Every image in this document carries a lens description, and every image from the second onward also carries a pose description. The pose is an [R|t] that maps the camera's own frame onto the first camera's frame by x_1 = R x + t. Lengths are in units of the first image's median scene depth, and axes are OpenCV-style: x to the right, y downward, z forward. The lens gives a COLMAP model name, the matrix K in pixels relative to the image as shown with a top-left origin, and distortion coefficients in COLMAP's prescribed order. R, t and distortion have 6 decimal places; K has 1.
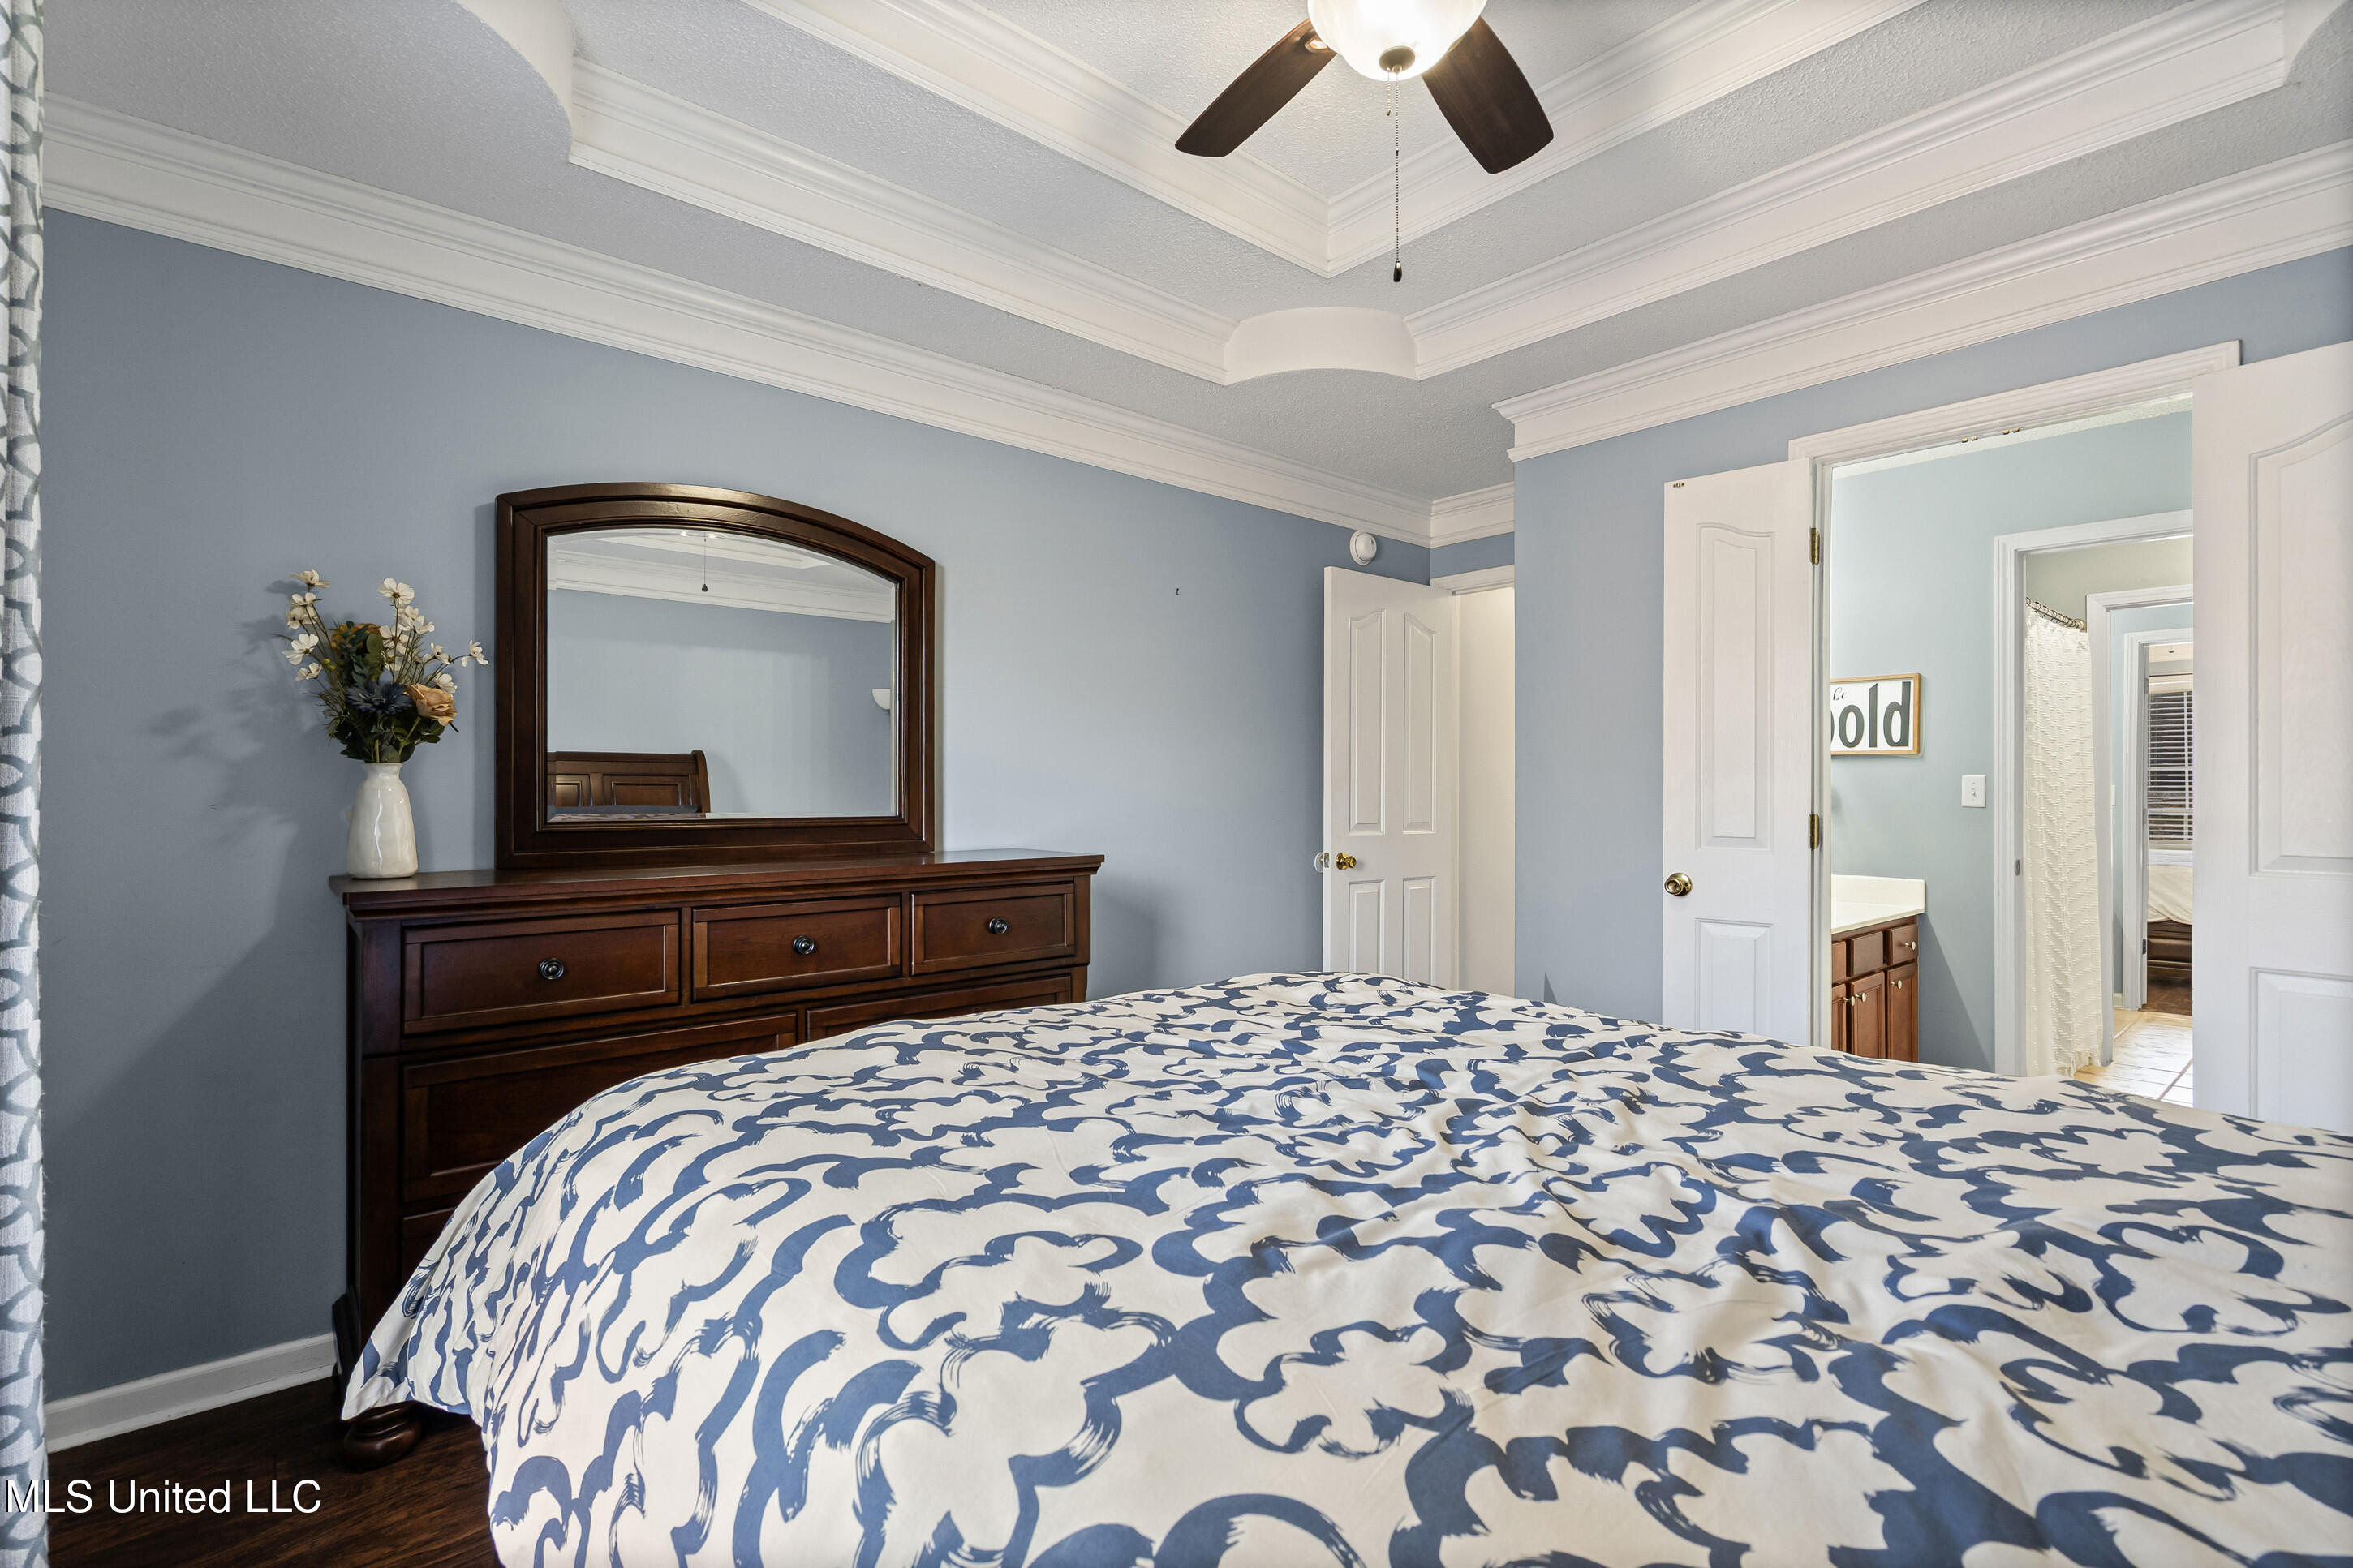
lens RADIAL K [[1074.2, 0, 1178.2], [0, 1074.2, 779.5], [0, 0, 1]] dist [0.000138, -0.000101]
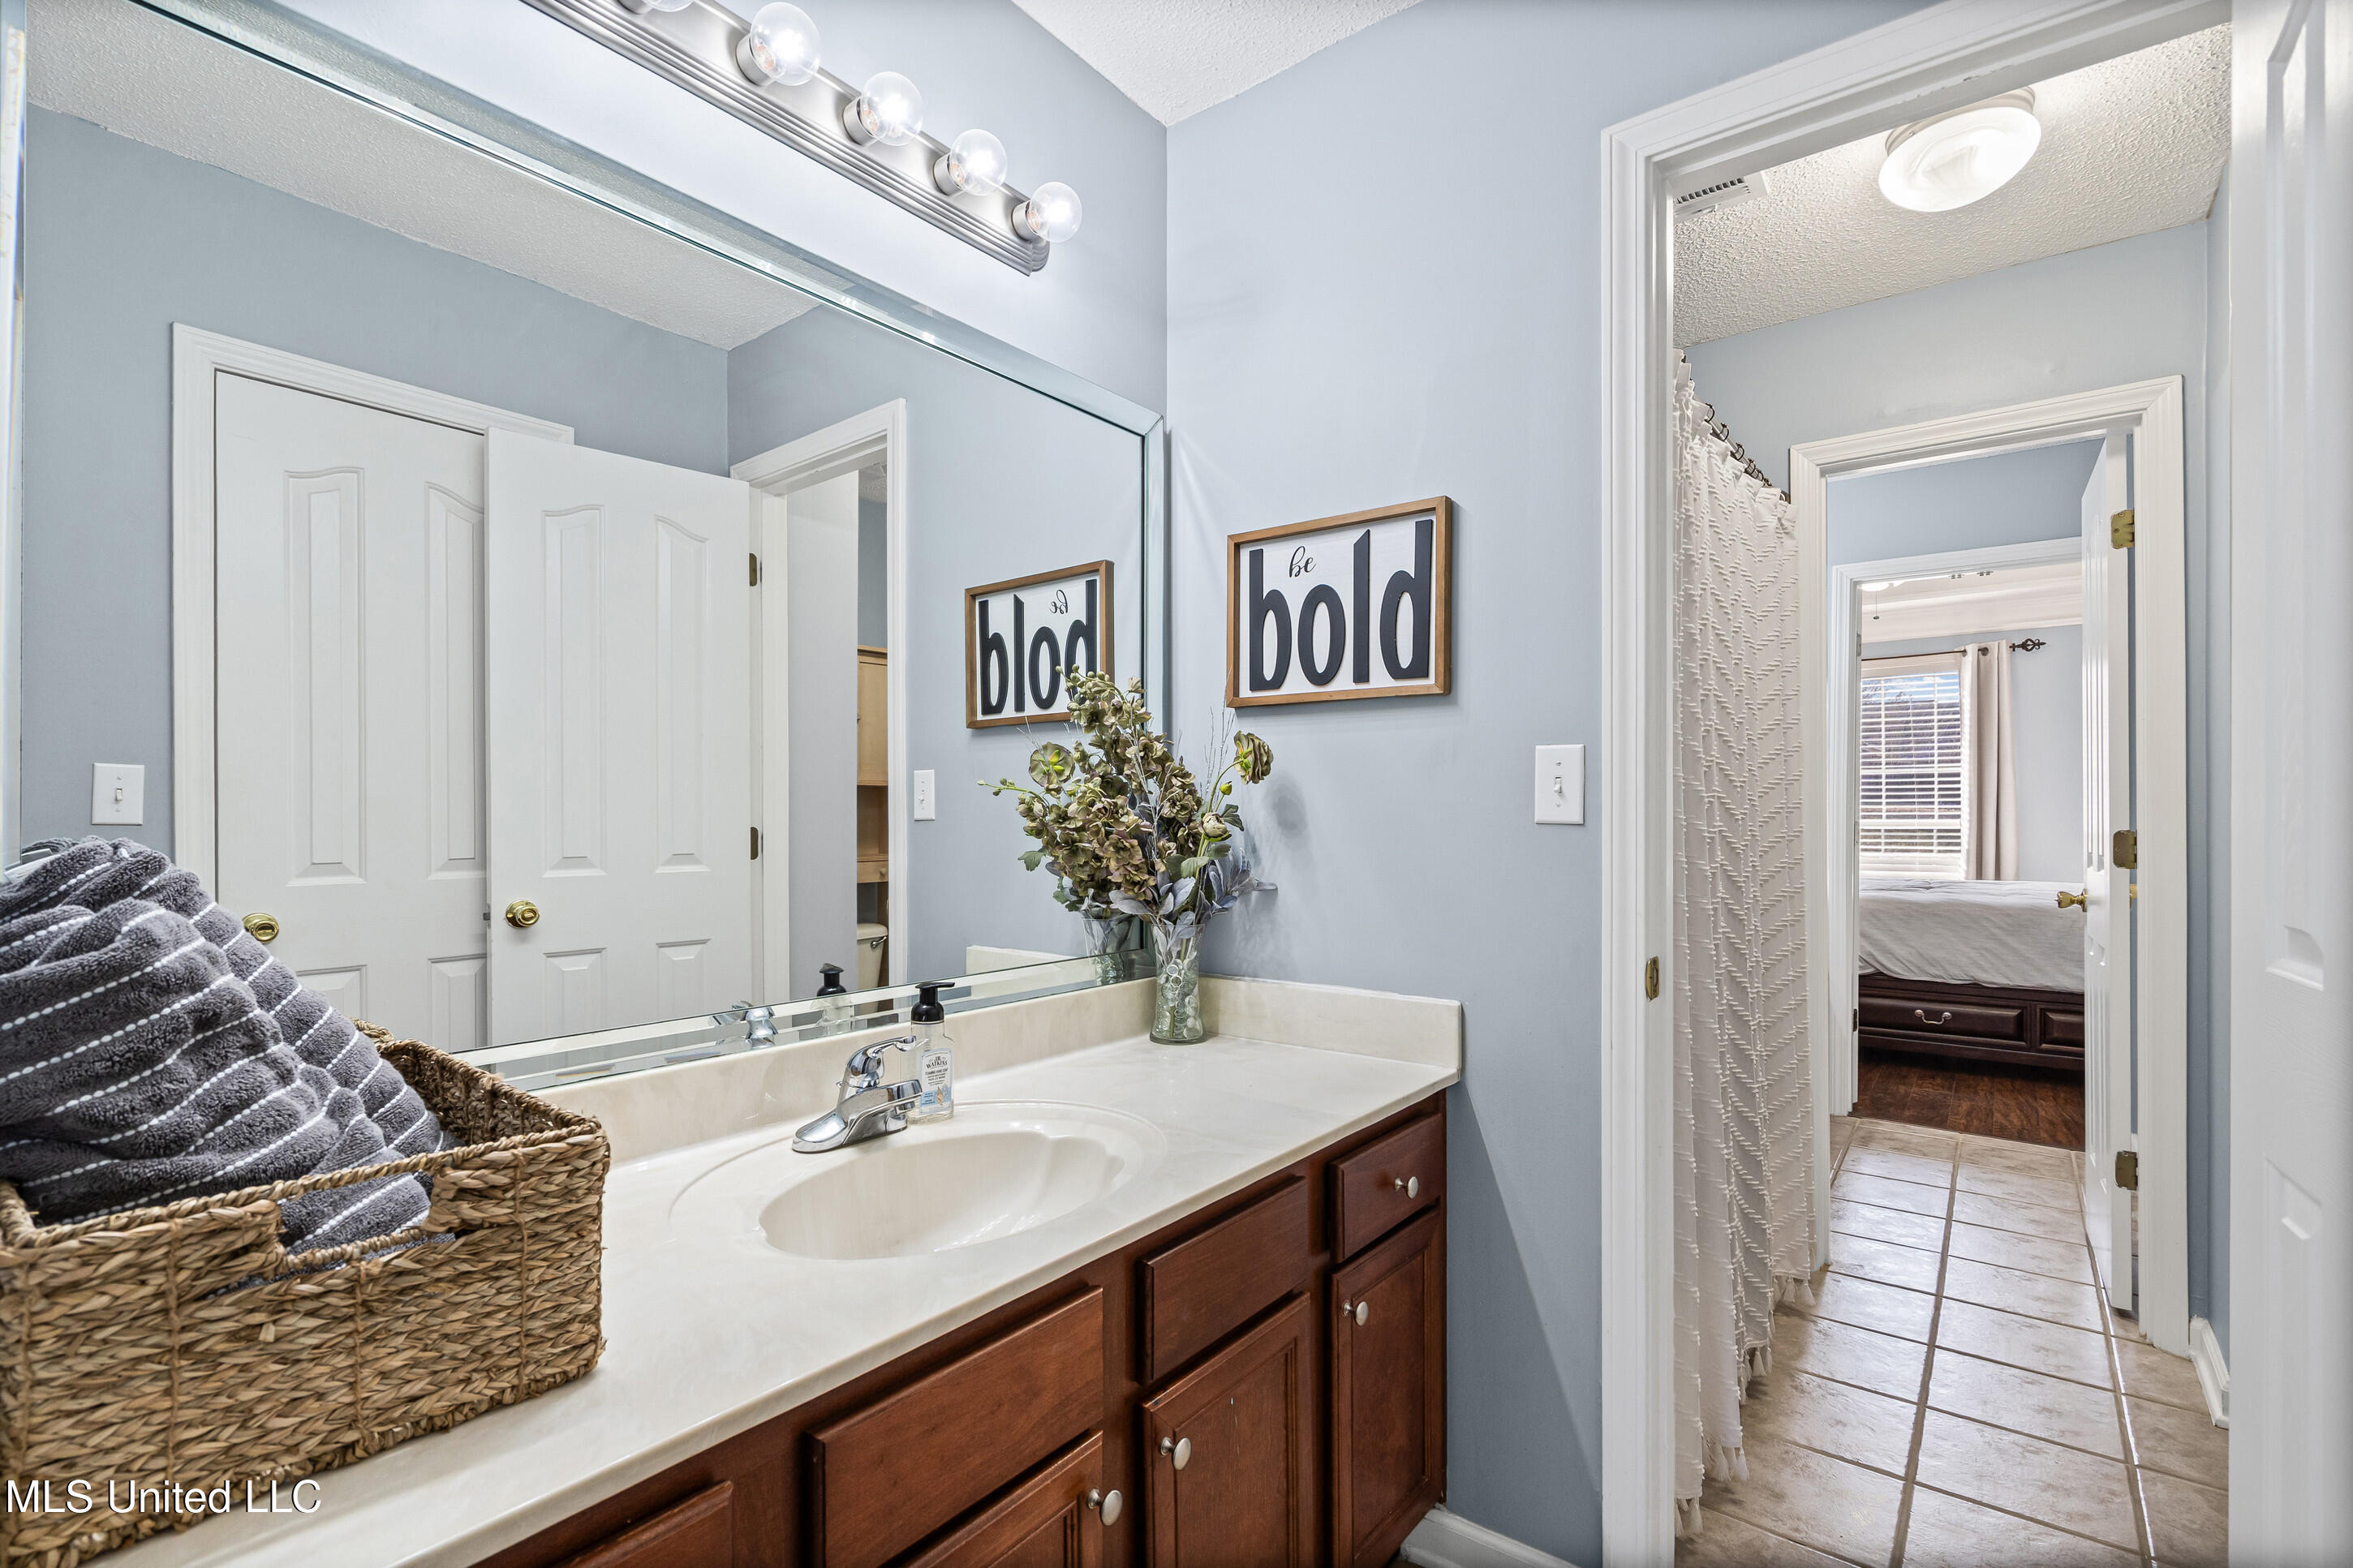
lens RADIAL K [[1074.2, 0, 1173.5], [0, 1074.2, 792.2], [0, 0, 1]] dist [0.000138, -0.000101]
pose [[0.981200, -0.004831, 0.192933, 0.497676], [0.003393, 0.999964, 0.007784, 0.009632], [-0.192963, -0.006983, 0.981181, 0.605813]]
